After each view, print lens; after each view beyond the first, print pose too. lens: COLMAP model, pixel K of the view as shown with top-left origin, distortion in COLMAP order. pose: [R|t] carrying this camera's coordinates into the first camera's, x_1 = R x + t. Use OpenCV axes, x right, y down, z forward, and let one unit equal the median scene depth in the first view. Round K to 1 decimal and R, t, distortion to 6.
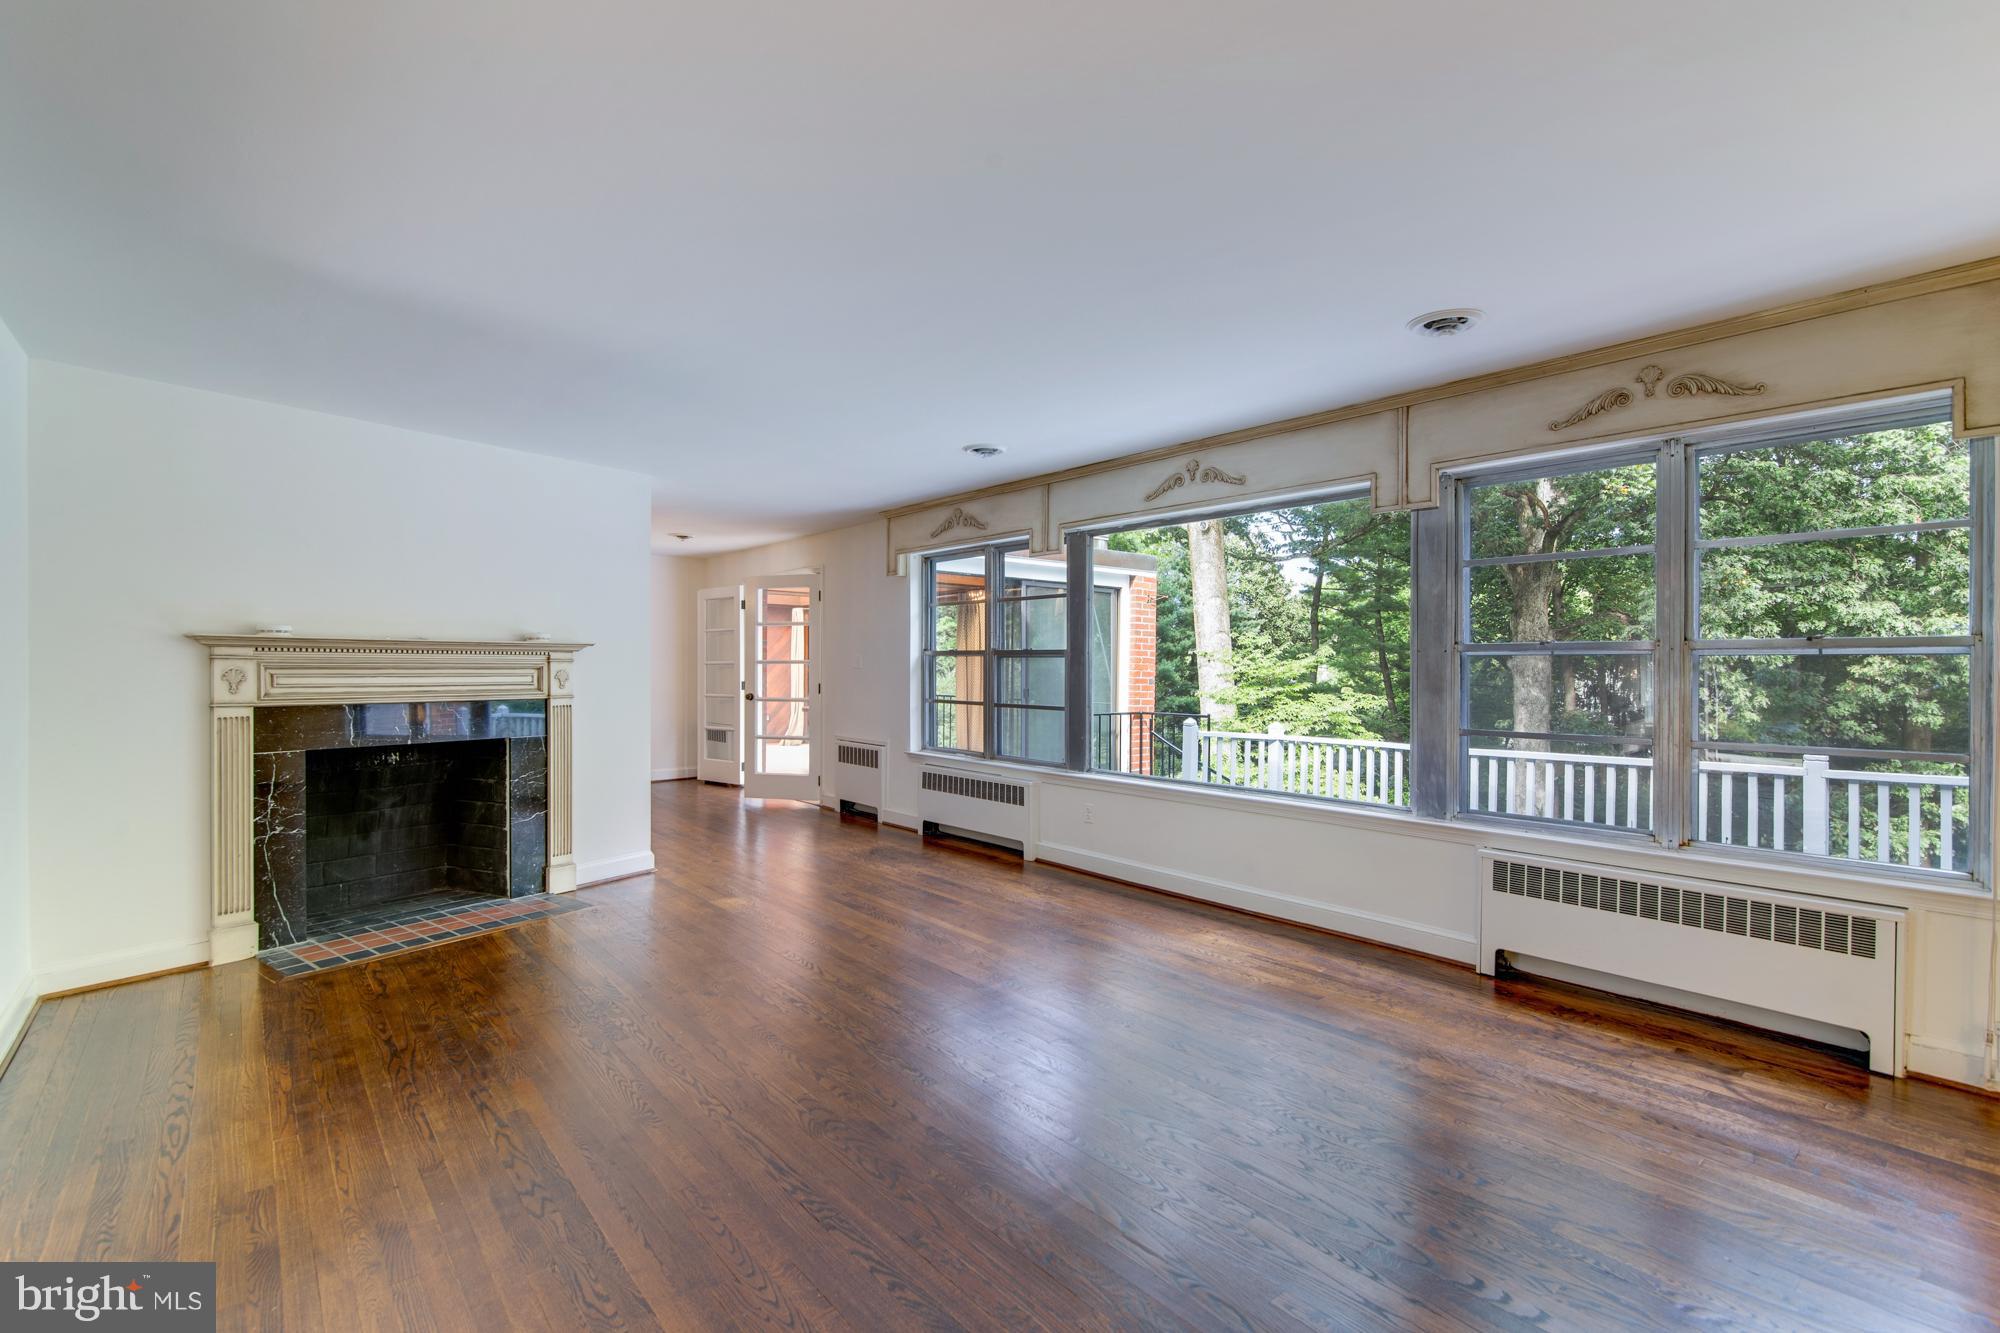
lens RADIAL K [[907.1, 0, 996.3], [0, 907.1, 667.3], [0, 0, 1]] dist [-0.012947, 0.001339]
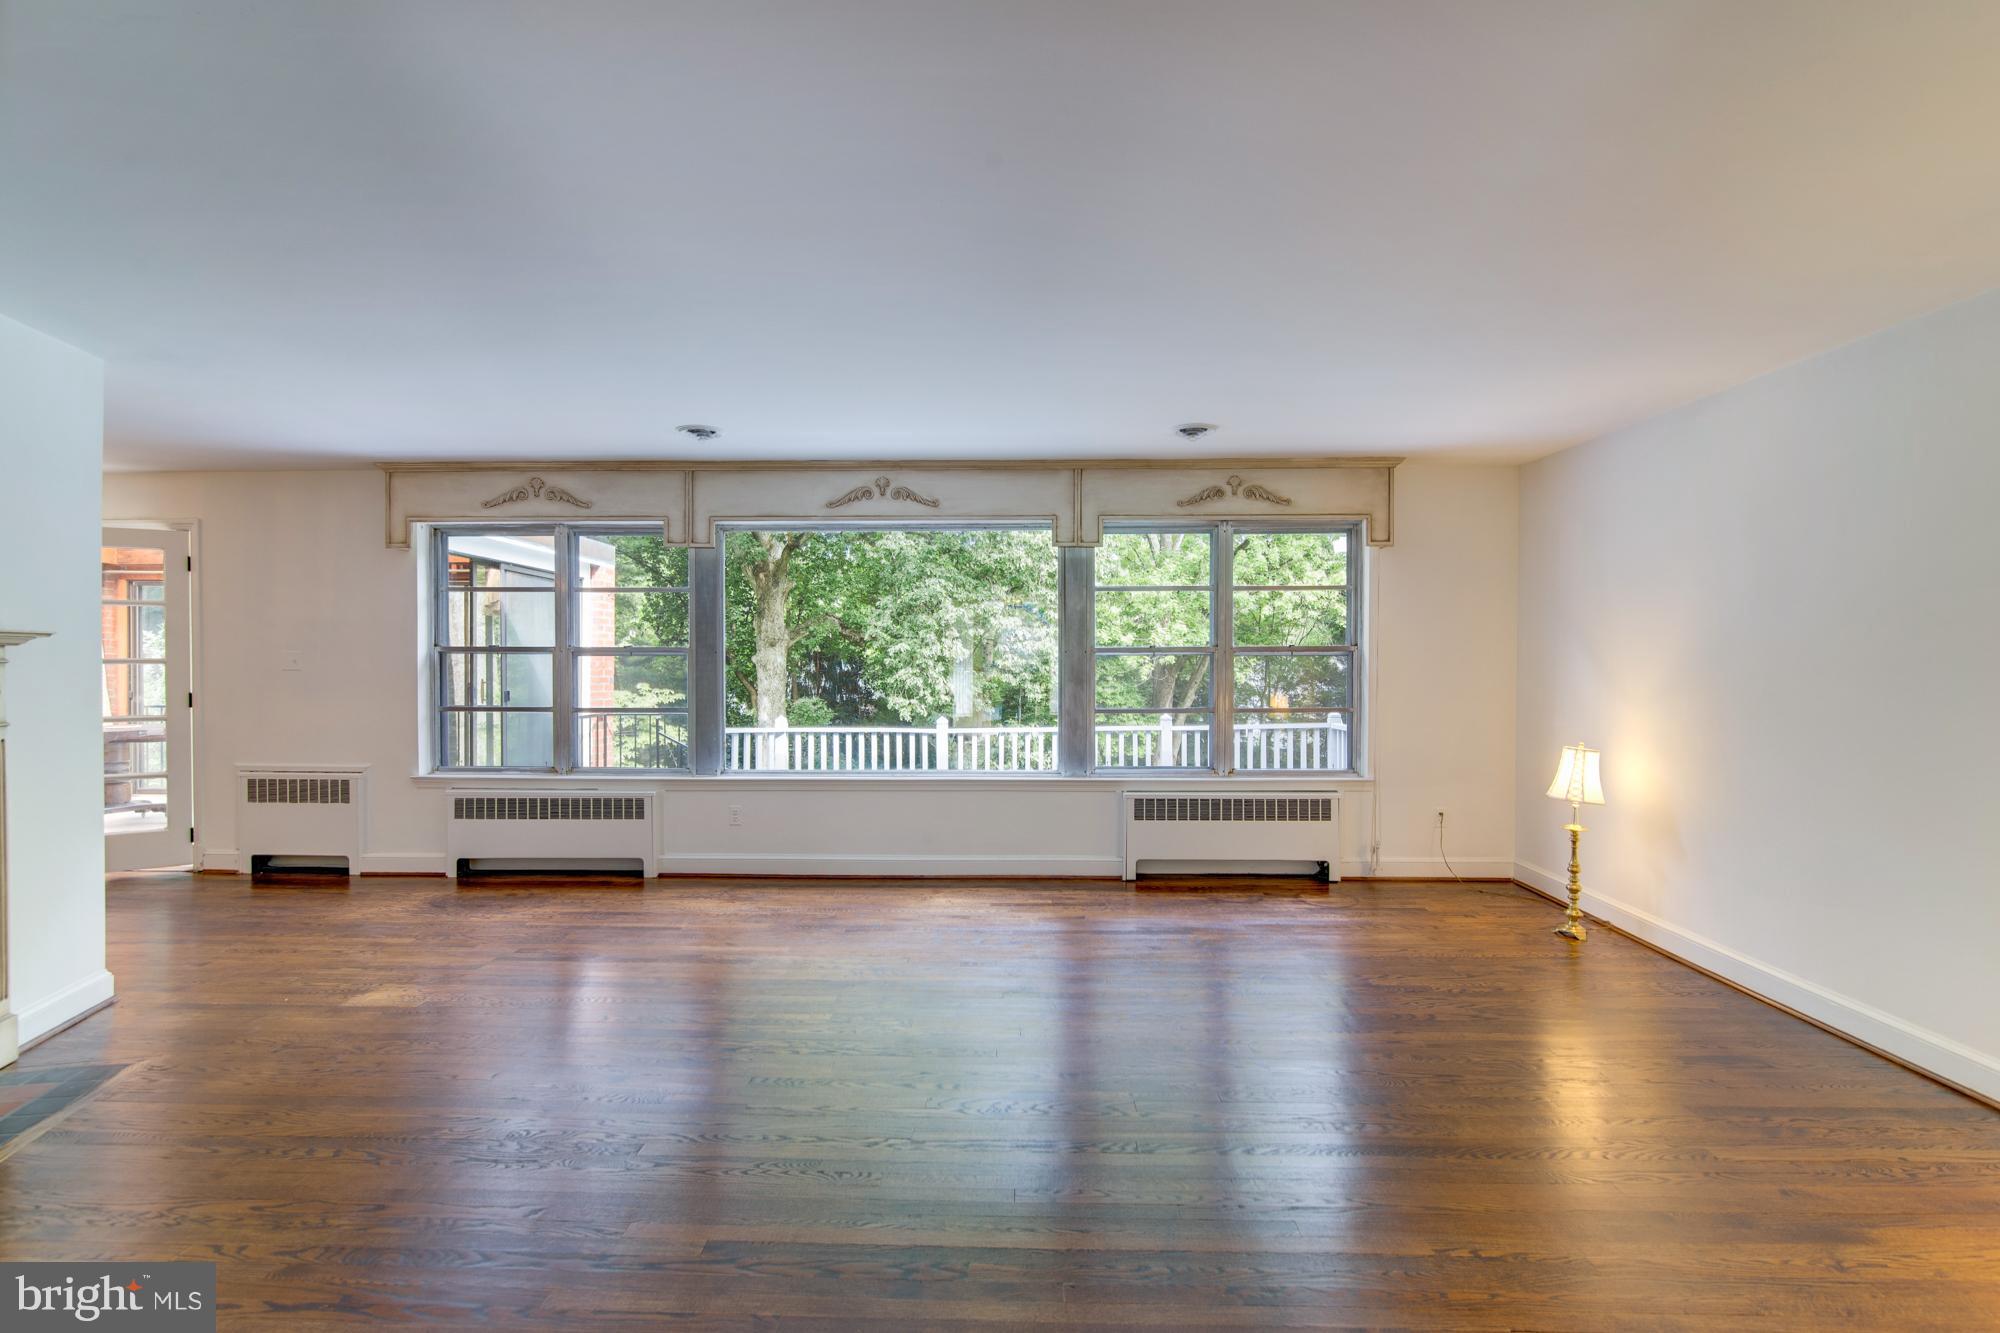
lens RADIAL K [[907.1, 0, 988.7], [0, 907.1, 662.9], [0, 0, 1]] dist [-0.012947, 0.001339]
pose [[0.659710, -0.005559, 0.751500, -0.292460], [0.005611, 0.999981, 0.002471, -0.002564], [-0.751500, 0.002587, 0.659728, 0.097060]]
